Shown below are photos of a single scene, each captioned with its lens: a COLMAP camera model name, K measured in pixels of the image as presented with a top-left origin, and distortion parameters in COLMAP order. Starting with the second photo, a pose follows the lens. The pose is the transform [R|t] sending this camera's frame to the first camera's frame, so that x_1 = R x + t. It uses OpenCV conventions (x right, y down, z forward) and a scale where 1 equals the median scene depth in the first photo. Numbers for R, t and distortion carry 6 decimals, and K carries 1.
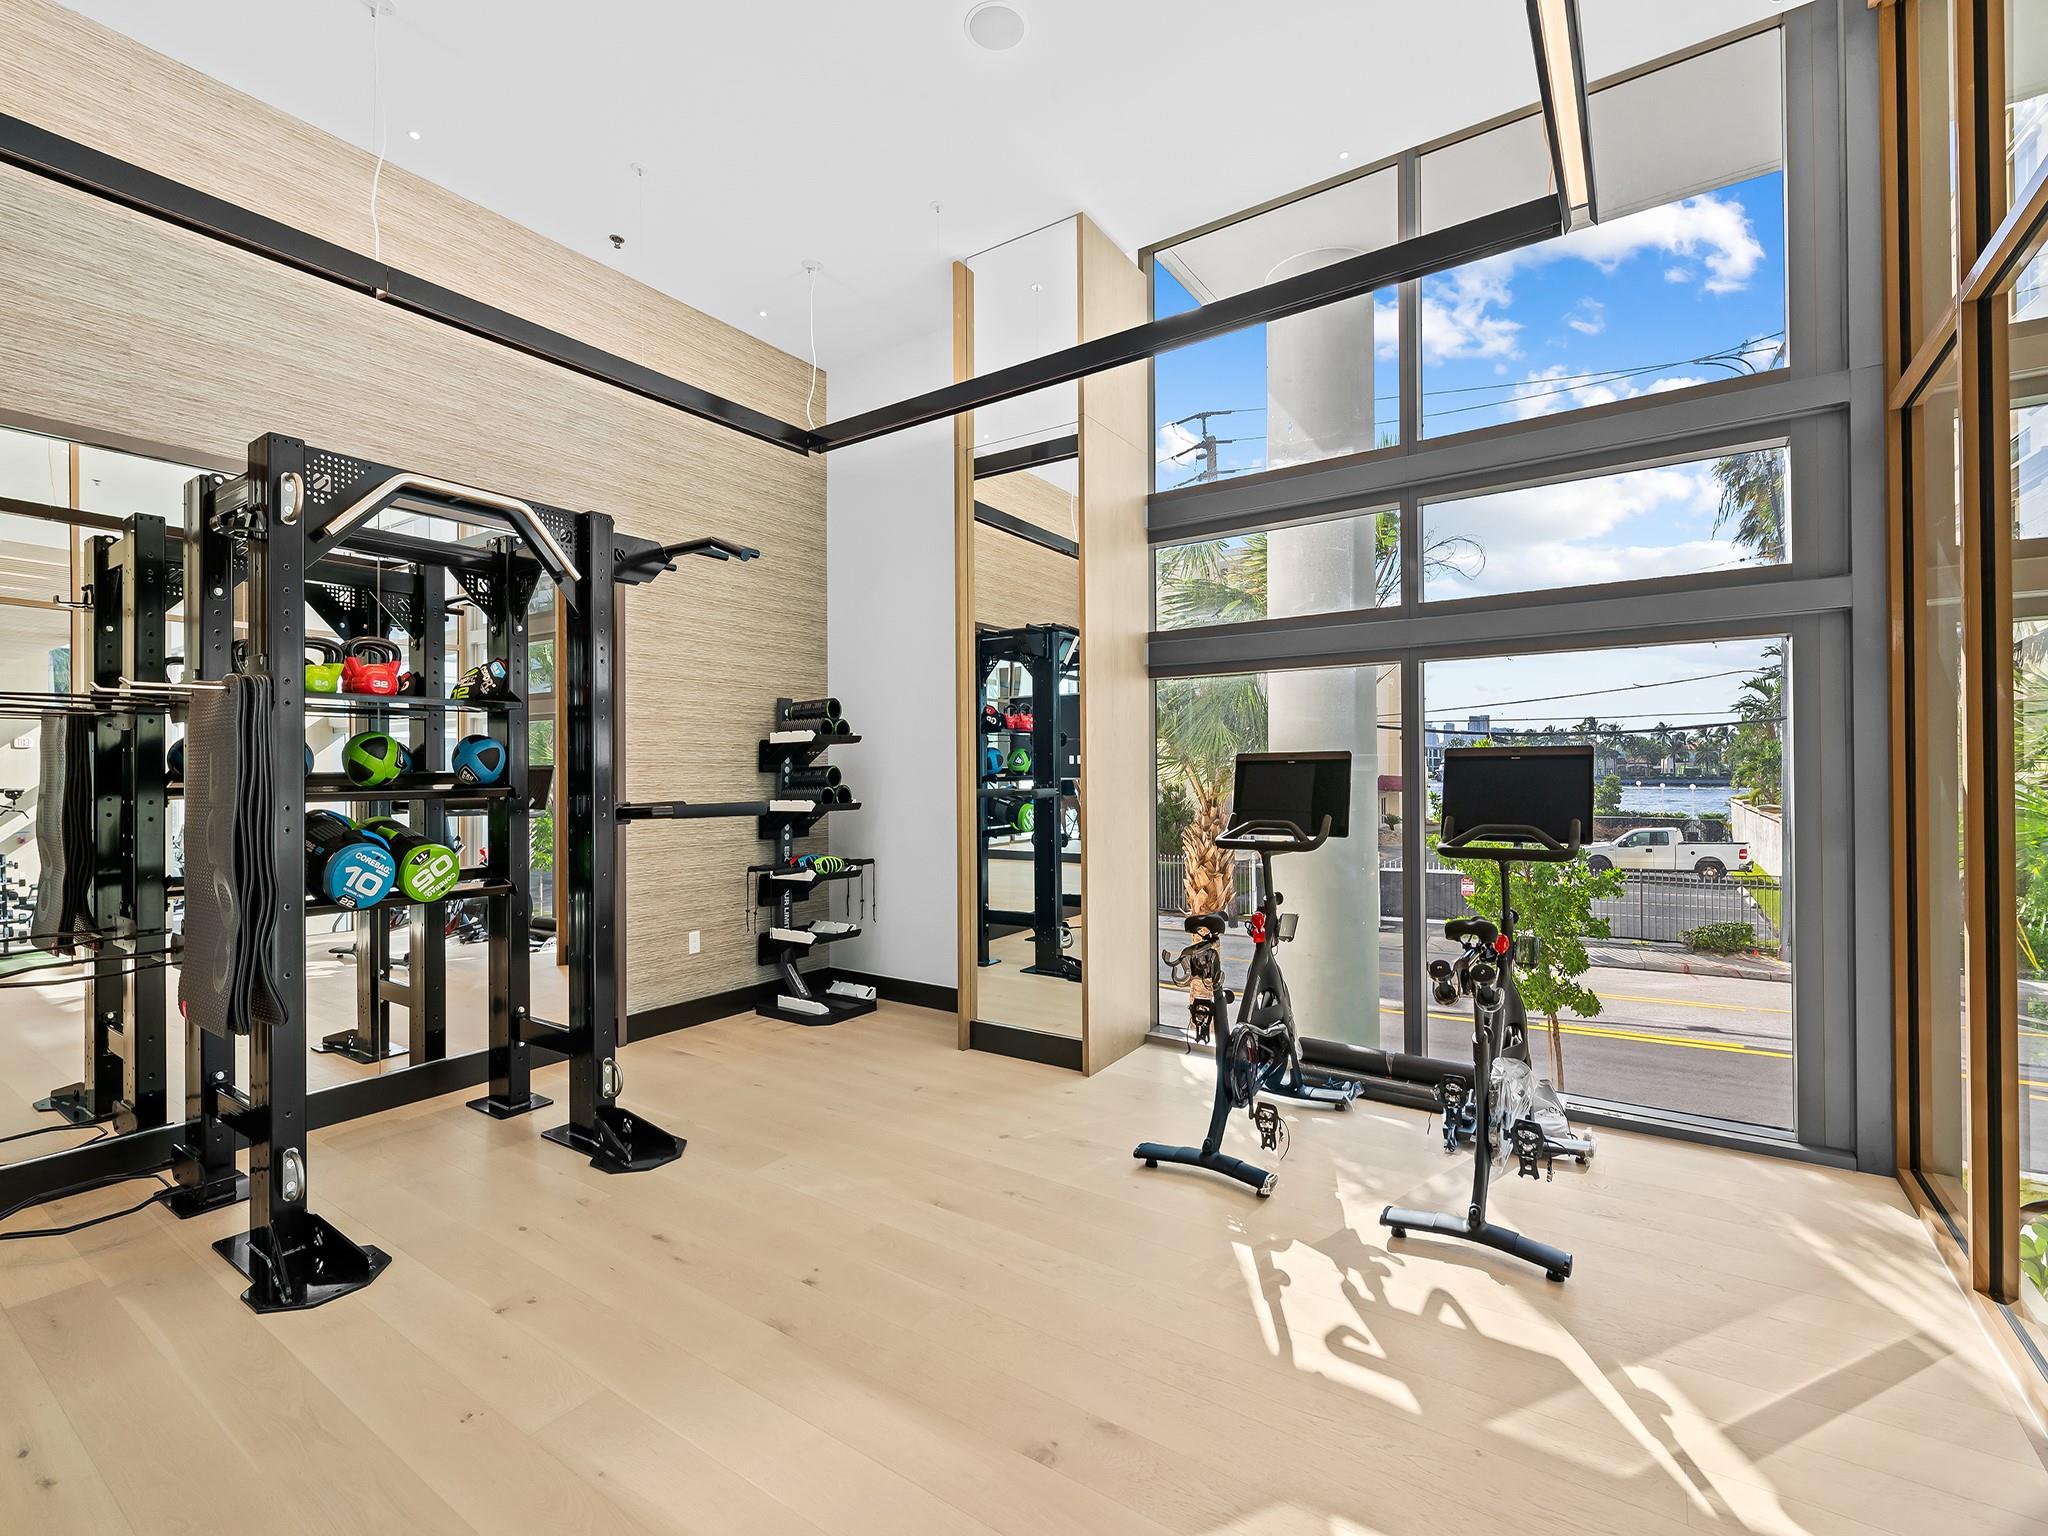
lens RADIAL K [[904.8, 0, 1024.6], [0, 904.8, 766.0], [0, 0, 1]] dist [0.001946, -0.001055]
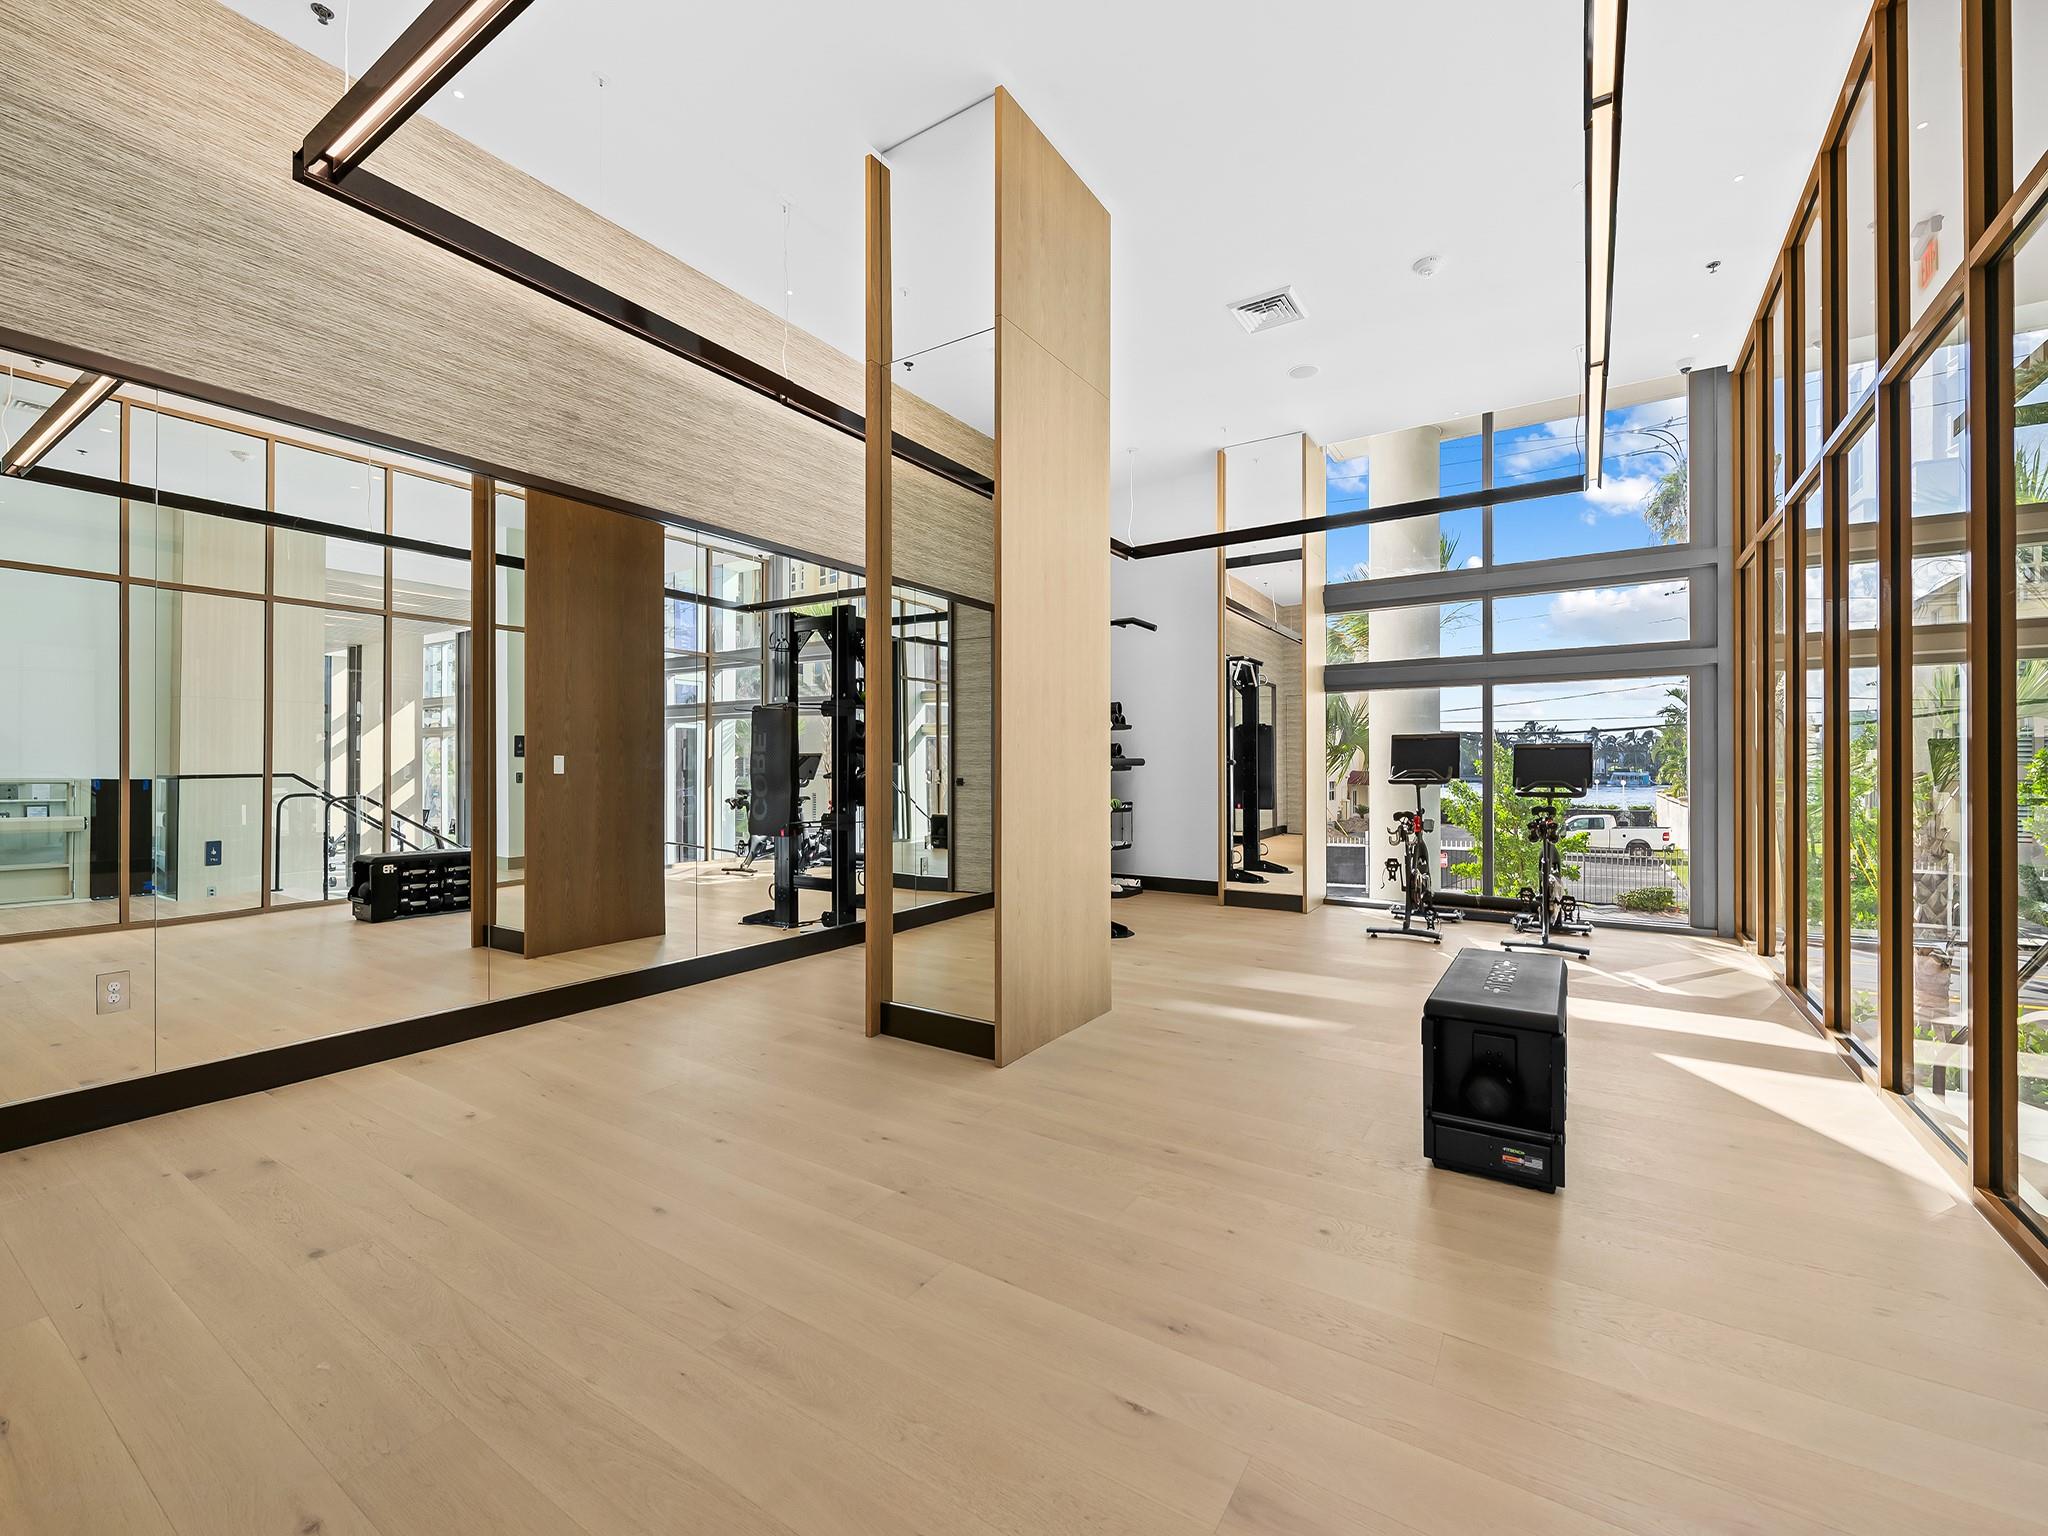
lens RADIAL K [[847.1, 0, 1026.8], [0, 847.1, 769.0], [0, 0, 1]] dist [0.003058, -0.000883]
pose [[0.999699, 0.003549, 0.024267, -0.475270], [-0.003691, 0.999976, 0.005824, 0.041611], [-0.024245, -0.005911, 0.999689, -0.603380]]
